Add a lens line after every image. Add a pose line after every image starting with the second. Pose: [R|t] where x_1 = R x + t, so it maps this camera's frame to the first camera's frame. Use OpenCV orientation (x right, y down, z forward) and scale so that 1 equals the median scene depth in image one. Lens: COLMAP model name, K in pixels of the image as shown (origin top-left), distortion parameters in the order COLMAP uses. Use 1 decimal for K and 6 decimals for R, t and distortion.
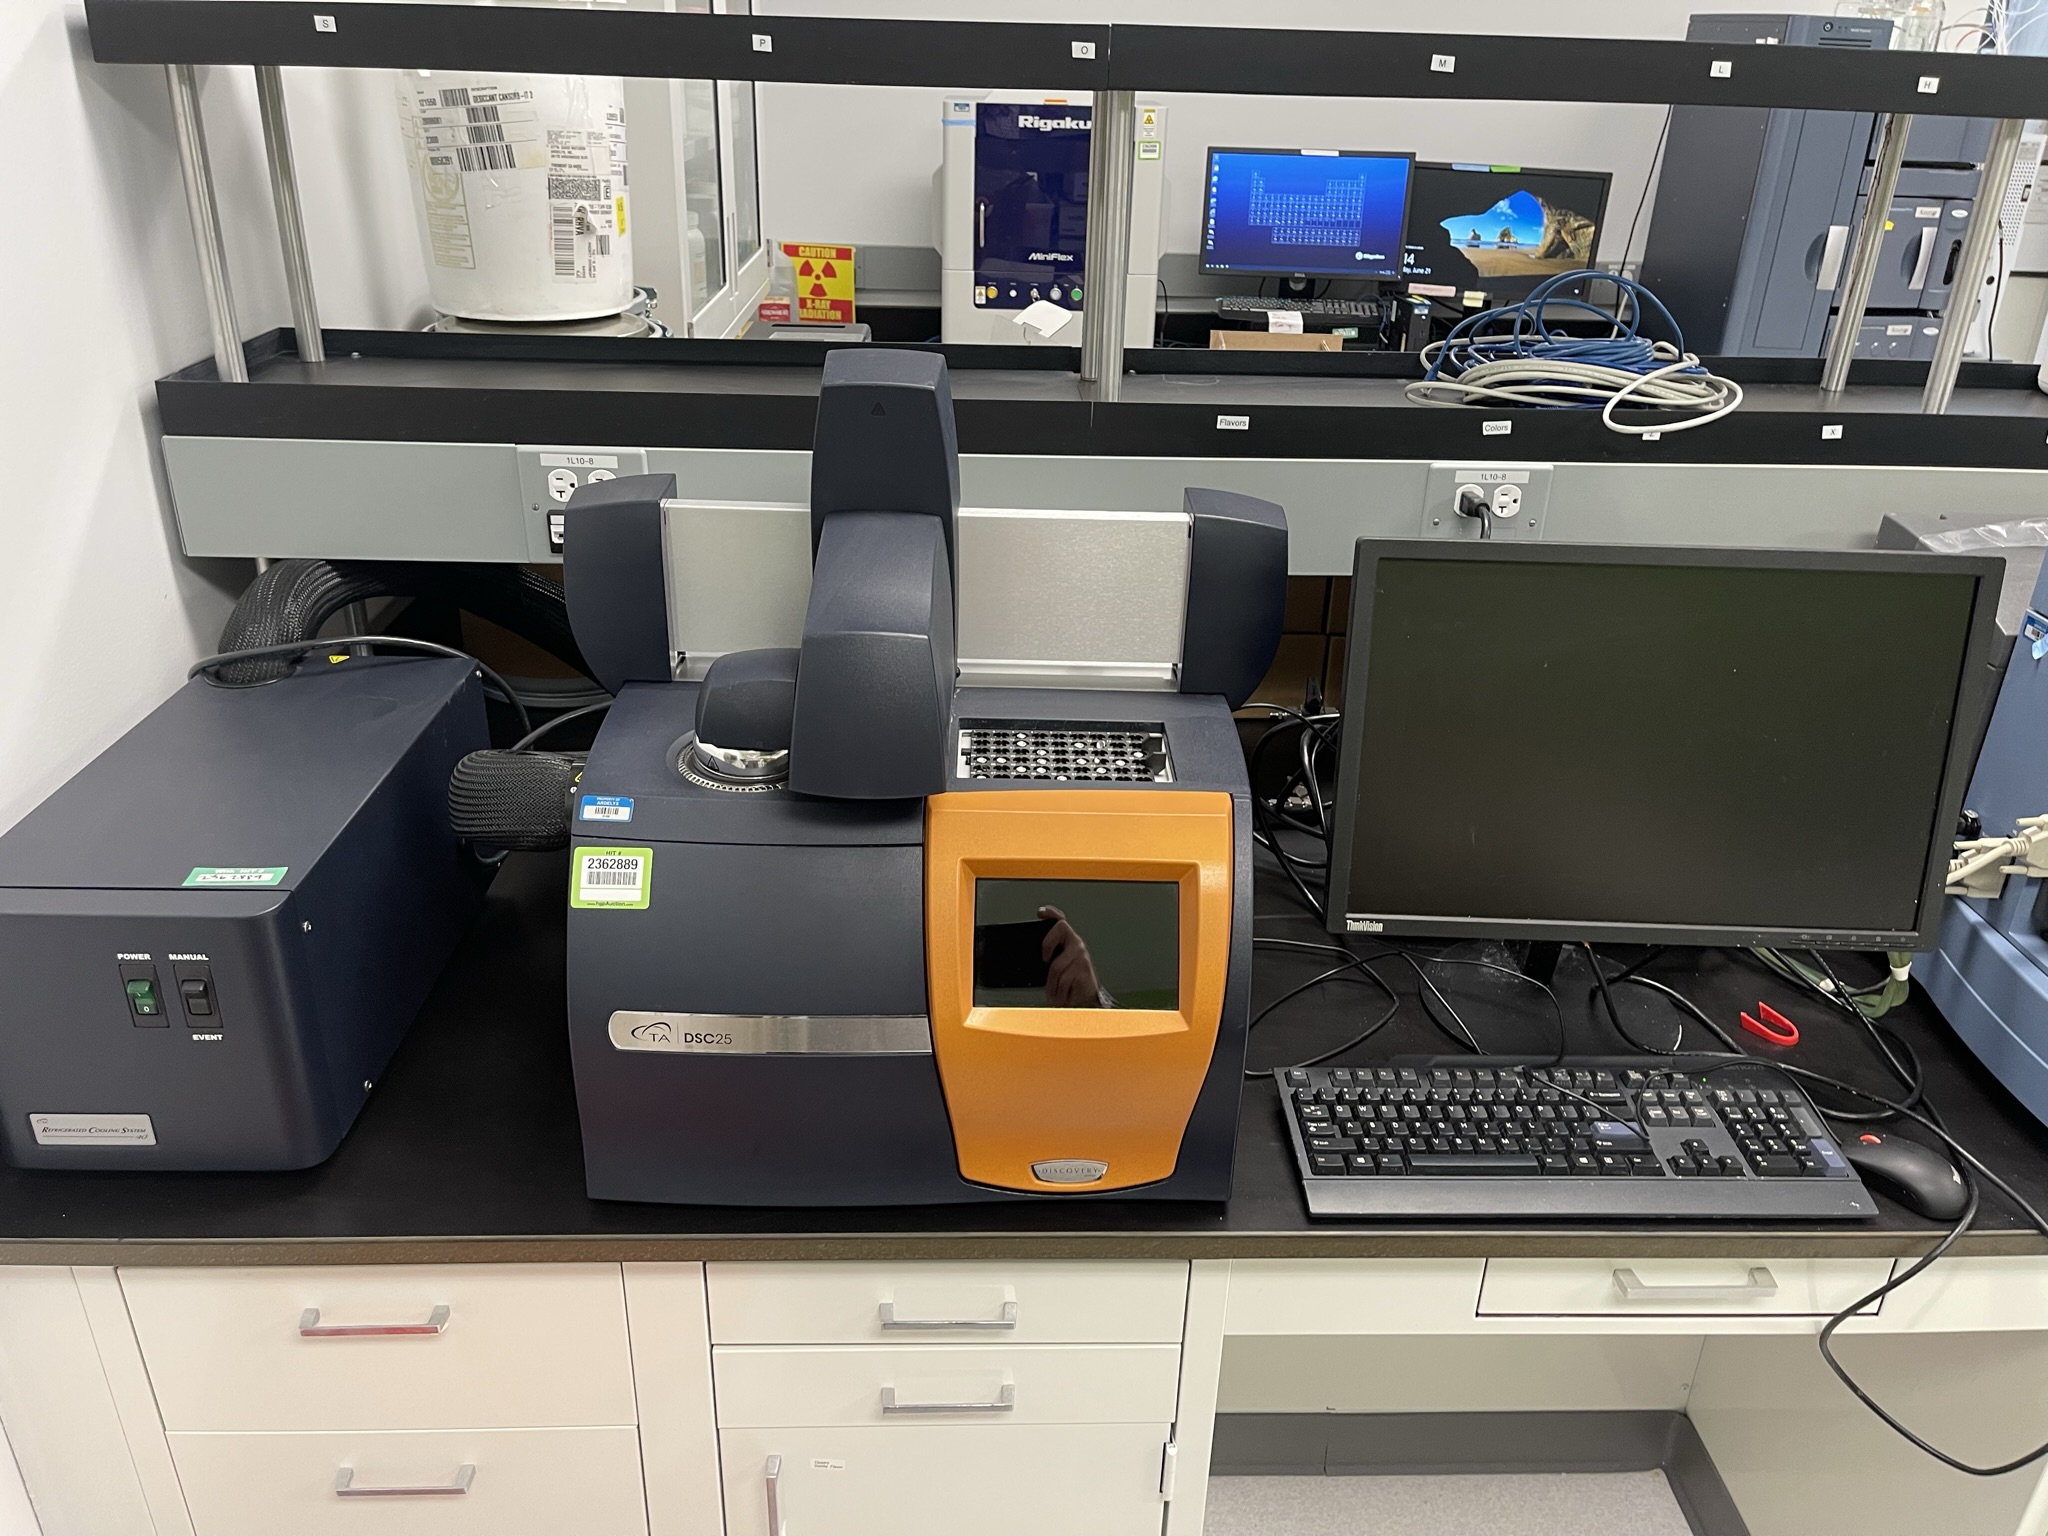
lens RADIAL K [[1572.8, 0, 1053.5], [0, 1572.8, 763.7], [0, 0, 1]] dist [0.102172, -0.155341]
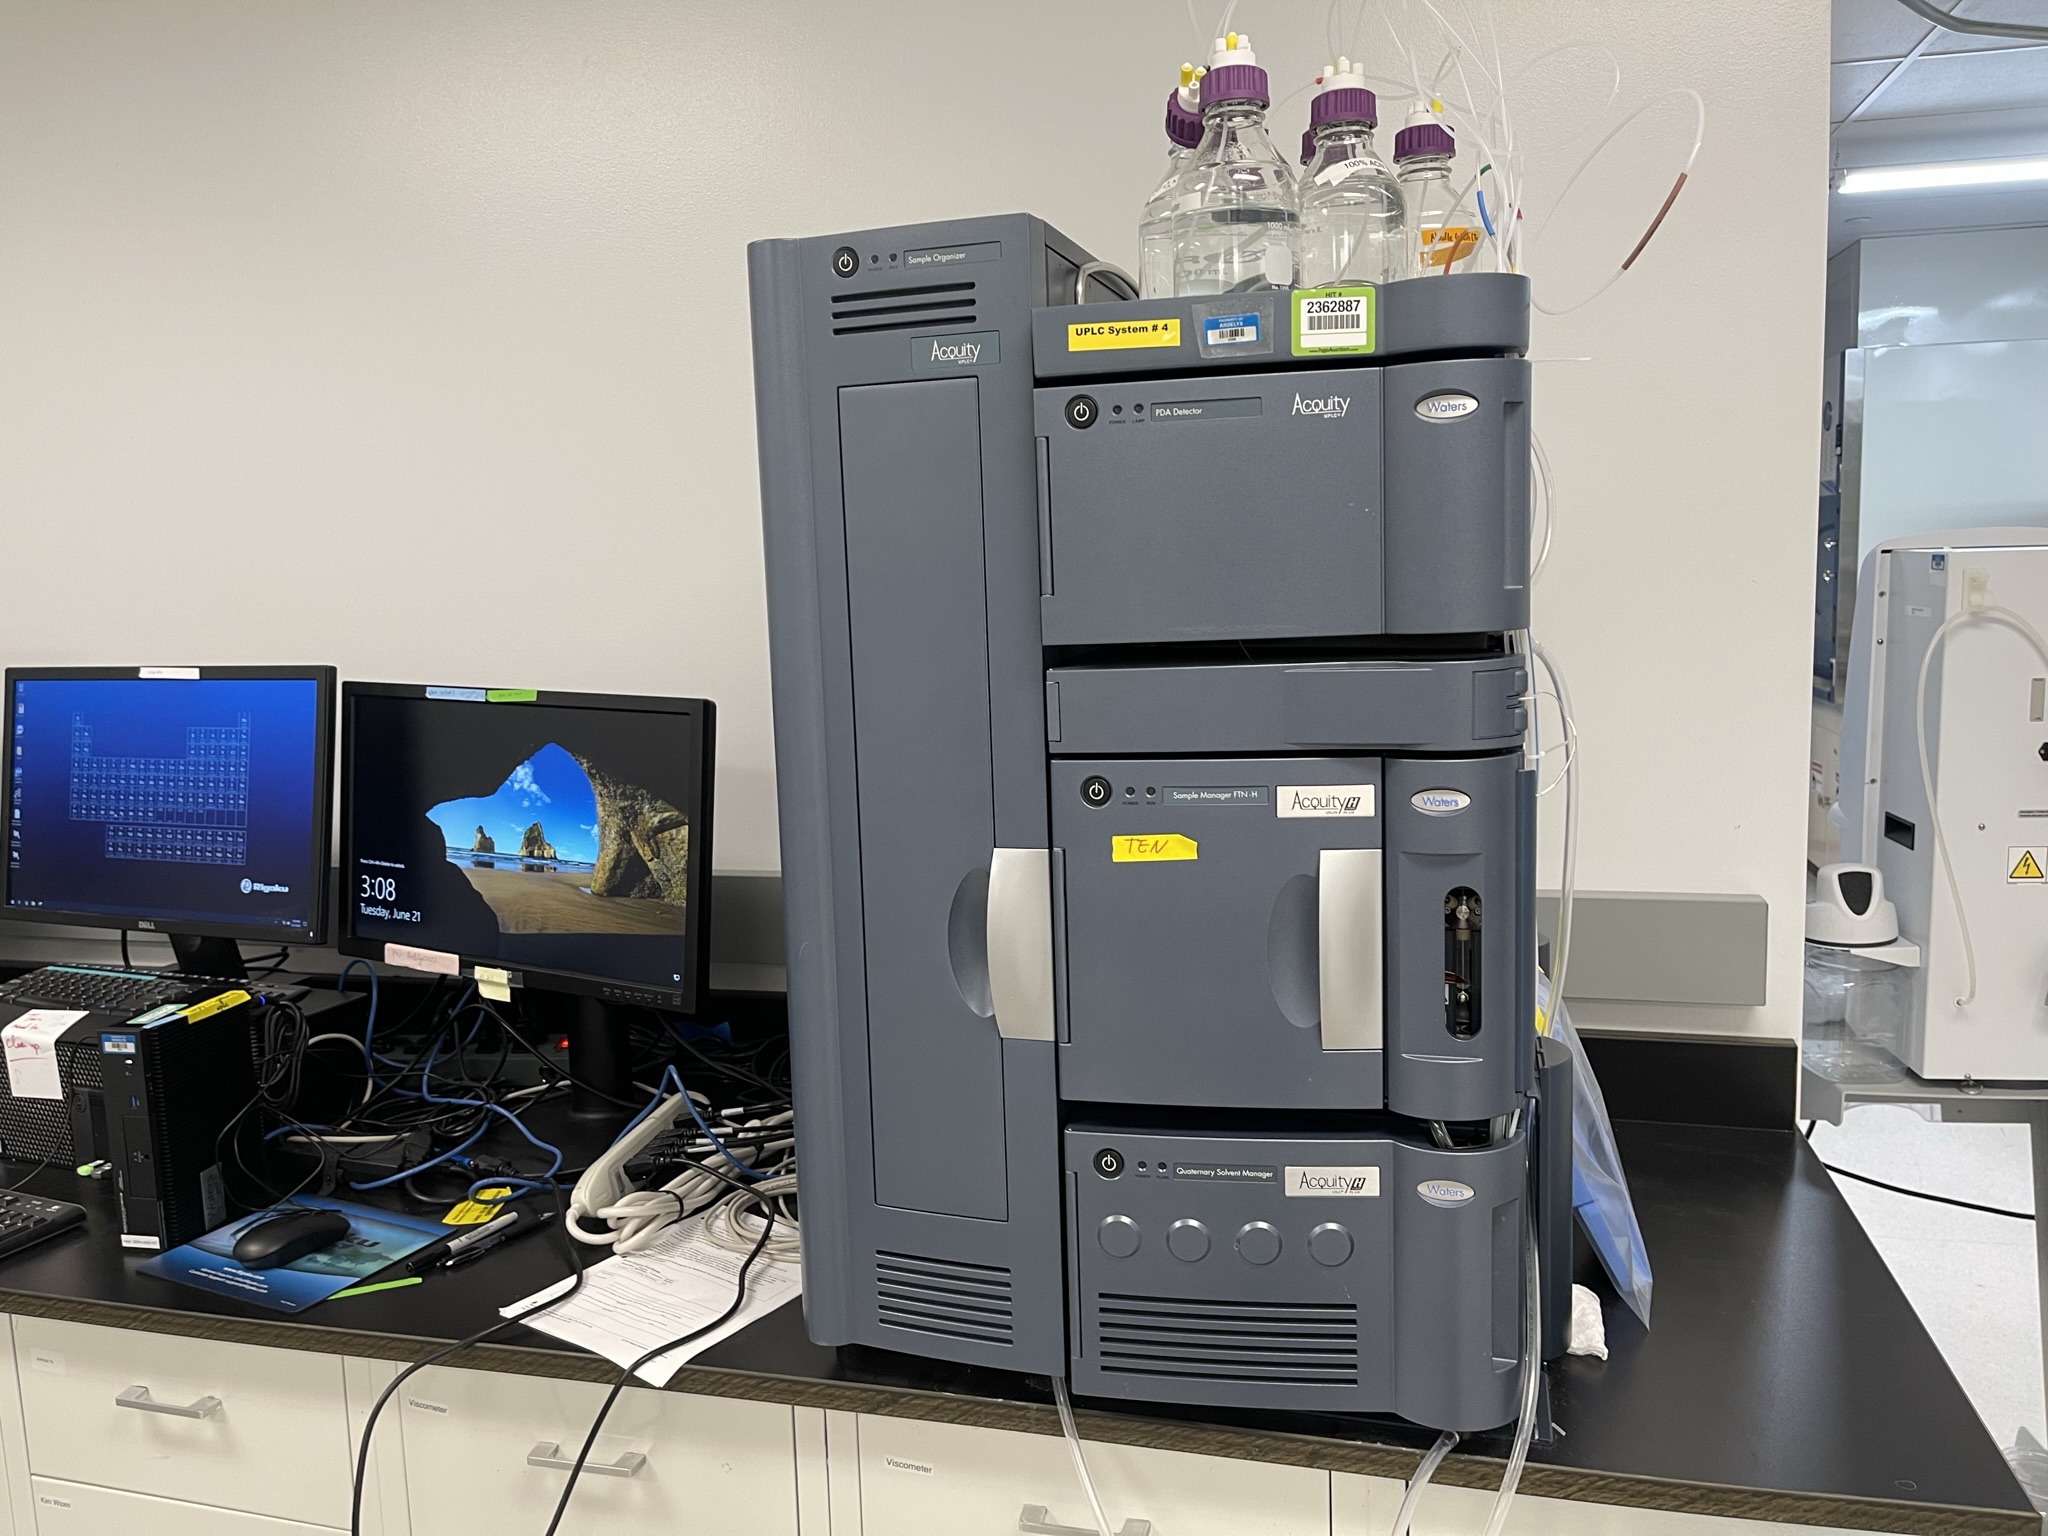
lens RADIAL K [[1558.7, 0, 1024.0], [0, 1558.7, 768.0], [0, 0, 1]] dist [0.042345, -0.003377]
pose [[0.945486, -0.019235, -0.325095, 0.543758], [-0.075980, 0.957676, -0.277640, -0.247874], [0.316676, 0.287206, 0.904007, 0.669650]]
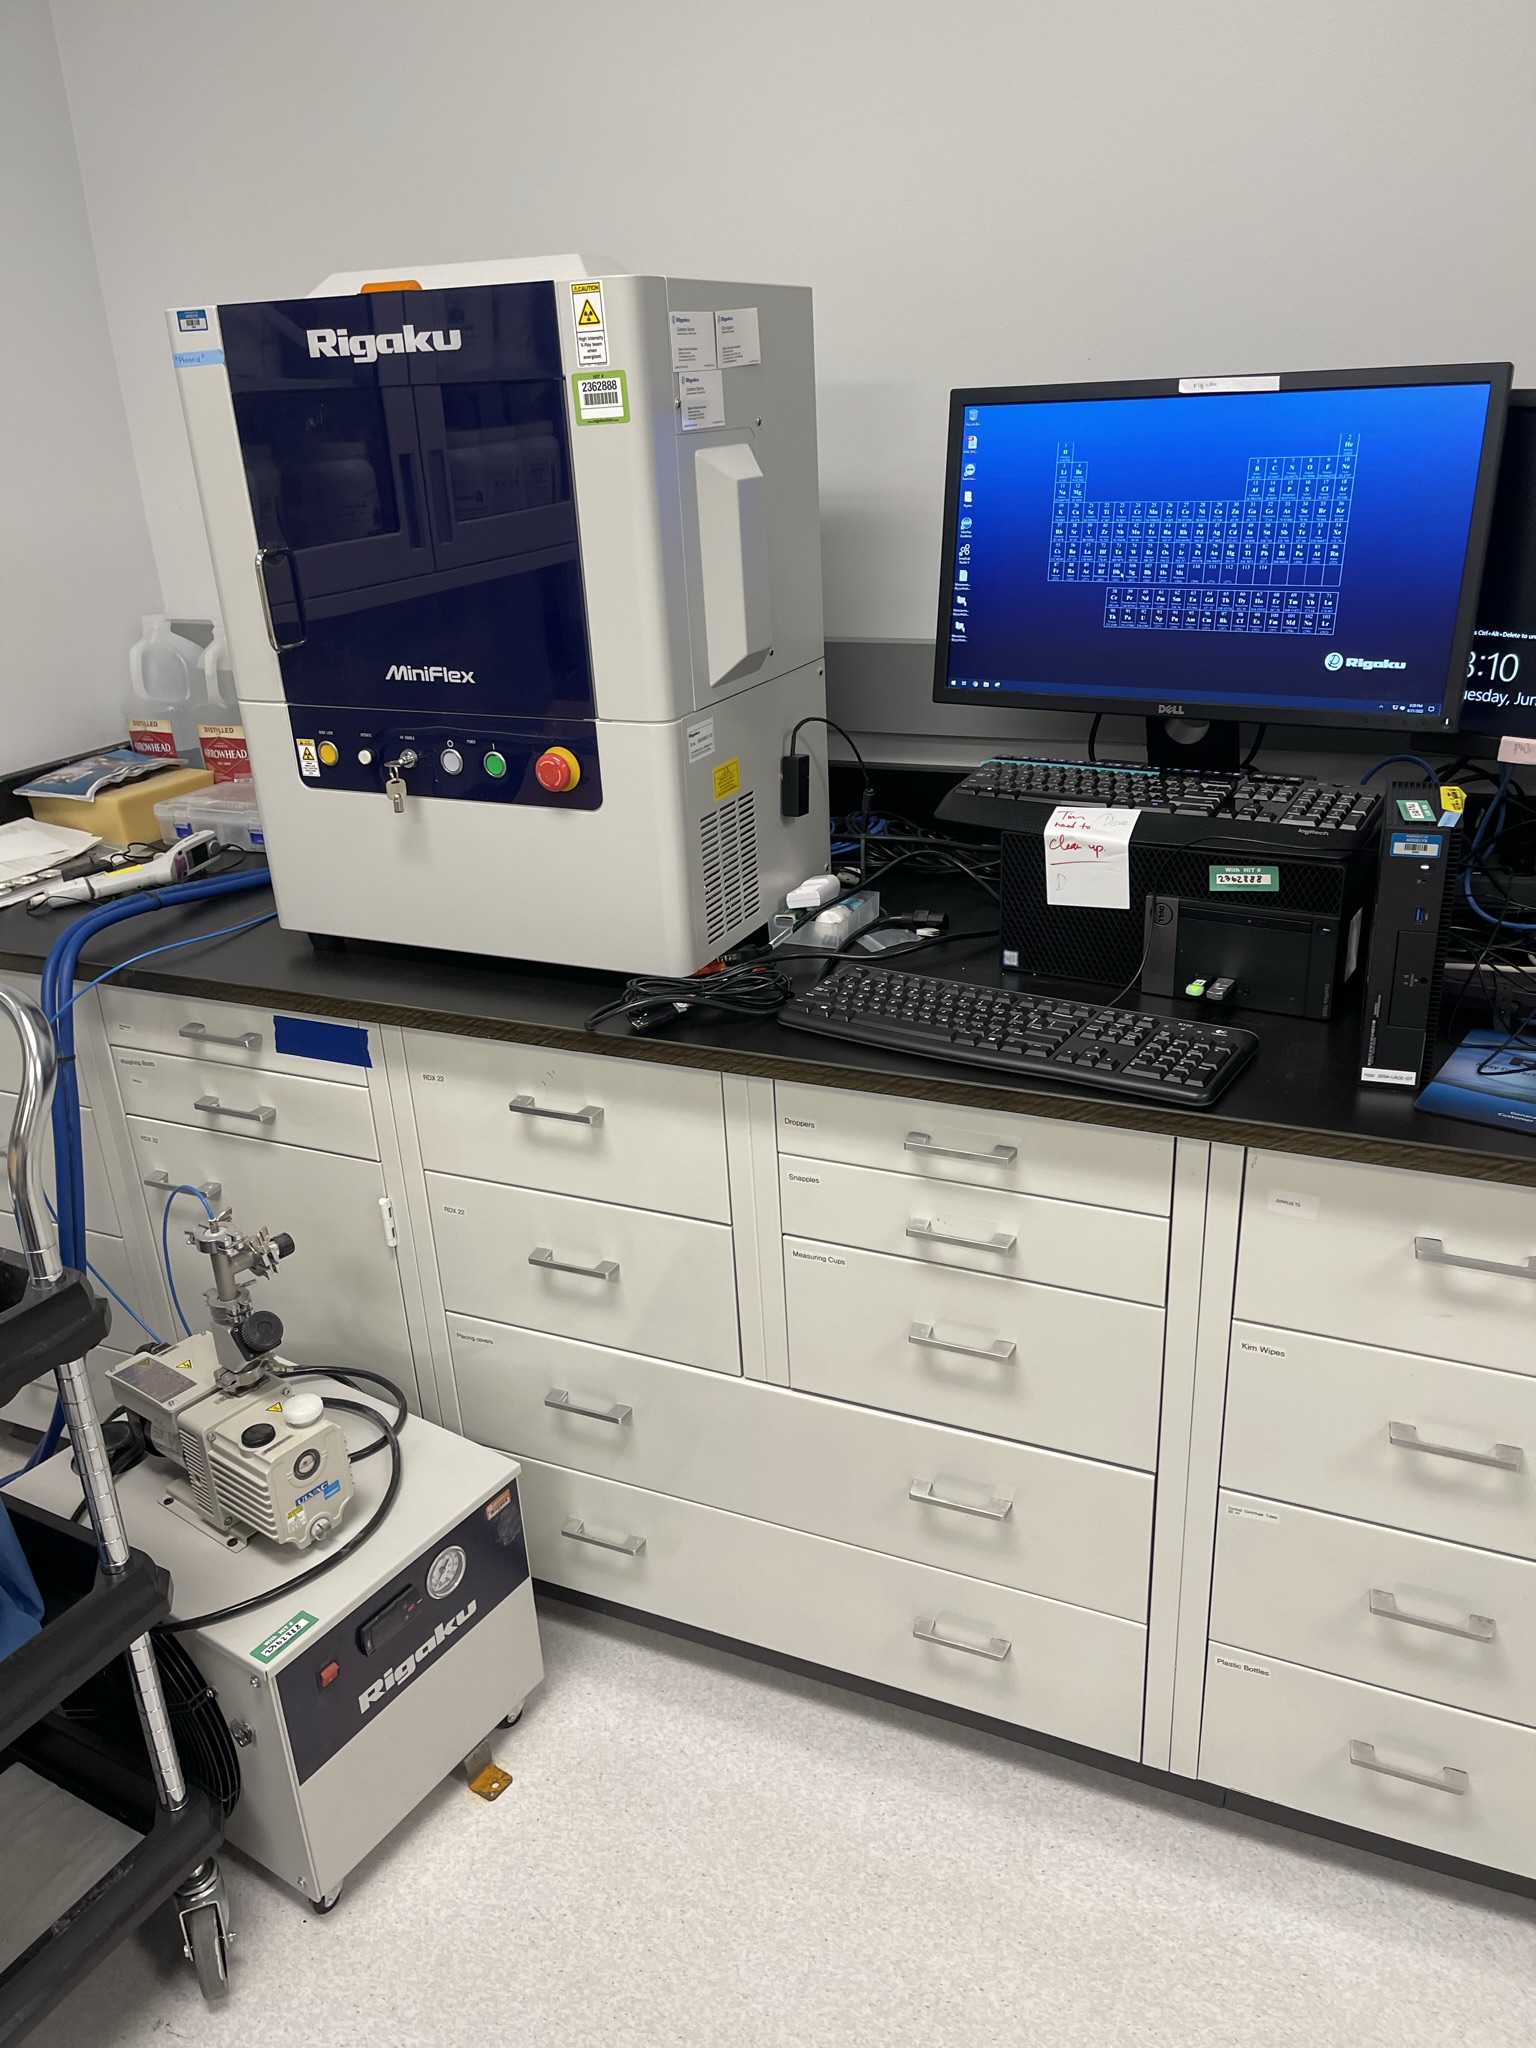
lens RADIAL K [[1558.7, 0, 803.8], [0, 1558.7, 1032.1], [0, 0, 1]] dist [0.042345, -0.003377]
pose [[0.896837, 0.106075, -0.429455, 0.248414], [-0.118944, 0.992896, -0.003150, -0.222308], [0.426070, 0.053906, 0.903083, 0.637076]]
